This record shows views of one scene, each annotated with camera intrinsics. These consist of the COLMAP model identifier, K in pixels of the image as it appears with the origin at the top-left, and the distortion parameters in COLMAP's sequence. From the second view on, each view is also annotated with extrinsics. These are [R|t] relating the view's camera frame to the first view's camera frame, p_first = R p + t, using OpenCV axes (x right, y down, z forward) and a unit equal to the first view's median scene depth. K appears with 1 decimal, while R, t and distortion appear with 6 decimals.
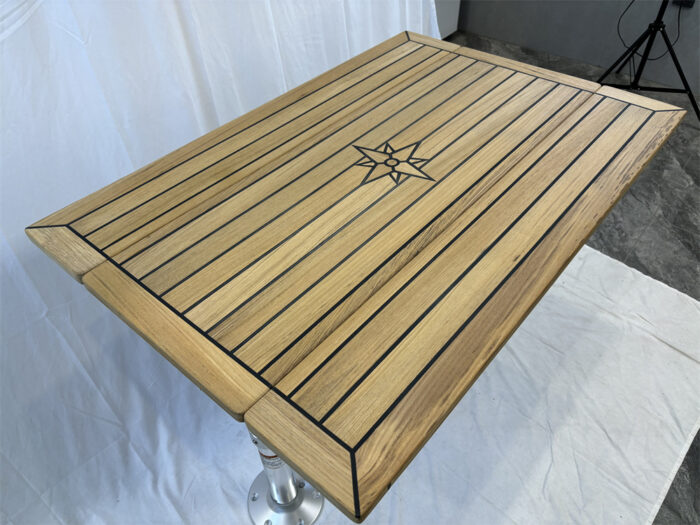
lens RADIAL K [[535.3, 0, 353.8], [0, 535.3, 258.4], [0, 0, 1]] dist [0.041074, -0.057273]
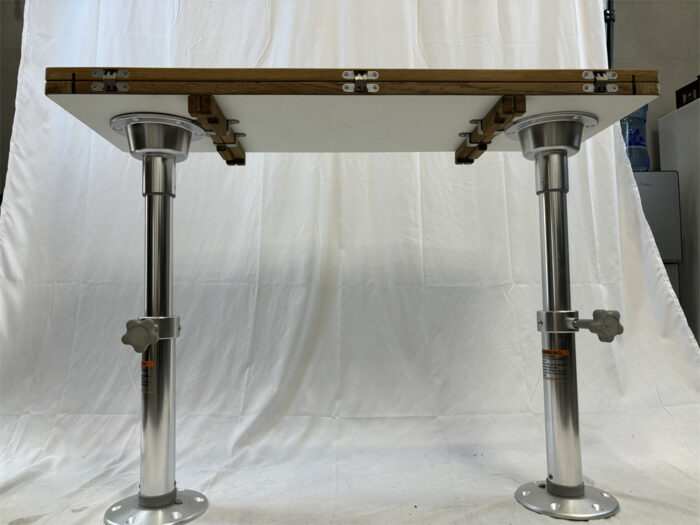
lens RADIAL K [[535.3, 0, 353.2], [0, 535.3, 259.7], [0, 0, 1]] dist [0.041074, -0.057273]
pose [[0.683673, -0.031094, -0.729125, 0.991246], [-0.504558, 0.701700, -0.503029, 0.661566], [0.527269, 0.711793, 0.464045, 0.786627]]
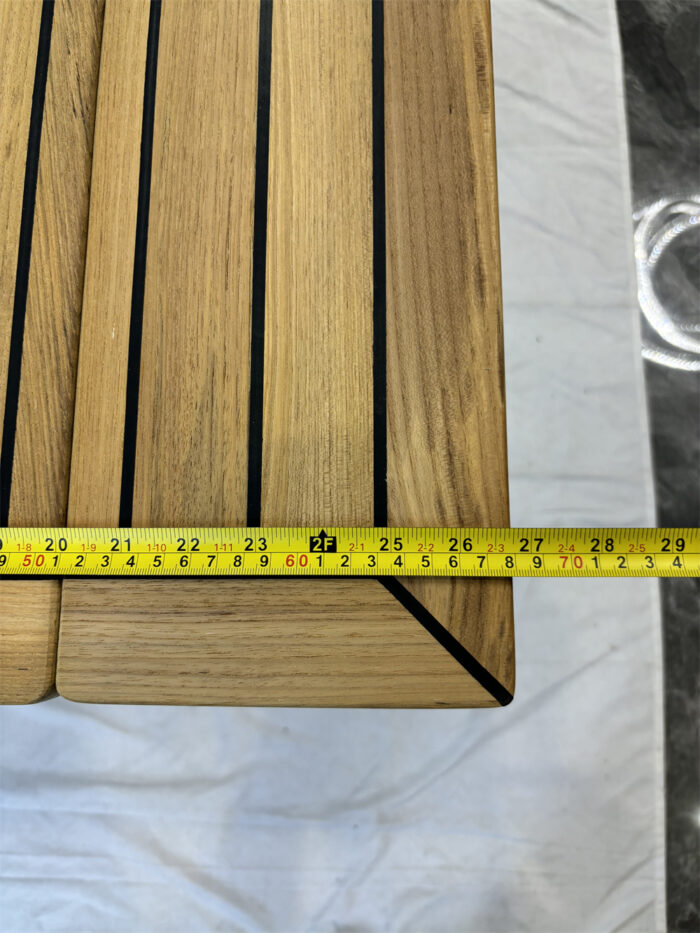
lens RADIAL K [[713.5, 0, 347.9], [0, 713.5, 455.0], [0, 0, 1]] dist [0.041074, -0.057273]
pose [[0.763737, -0.638298, 0.096345, -0.009886], [0.476465, 0.658098, 0.583000, 0.015657], [-0.435532, -0.399353, 0.806740, 0.444762]]
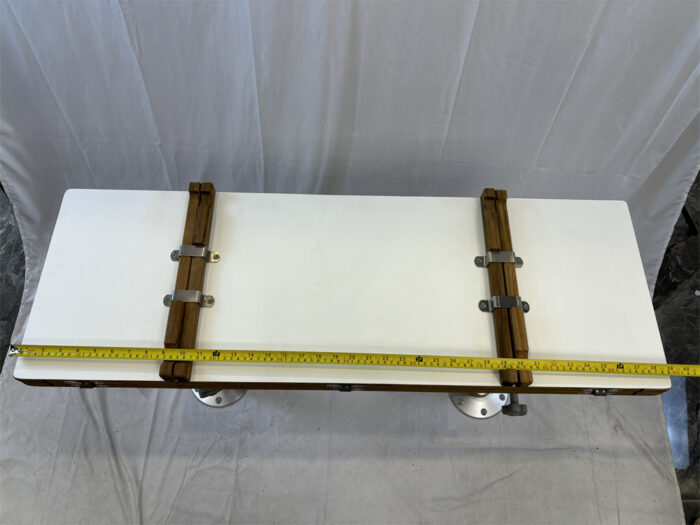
lens RADIAL K [[535.3, 0, 348.2], [0, 535.3, 262.2], [0, 0, 1]] dist [0.041074, -0.057273]
pose [[0.626198, 0.712589, -0.316374, 0.413472], [-0.567310, 0.694797, 0.442060, -0.689598], [0.534823, -0.097335, 0.839339, 0.191553]]
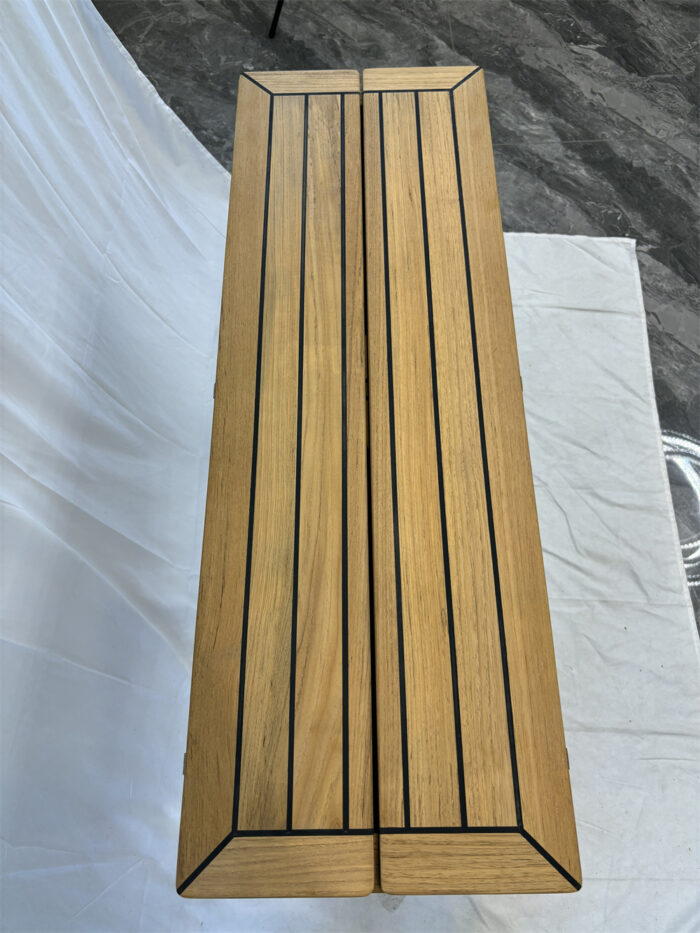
lens RADIAL K [[713.5, 0, 347.7], [0, 713.5, 466.7], [0, 0, 1]] dist [0.041074, -0.057273]
pose [[0.761075, -0.588096, 0.273693, -0.278817], [0.448044, 0.781714, 0.433798, -0.557699], [-0.469064, -0.207526, 0.858436, 0.272993]]
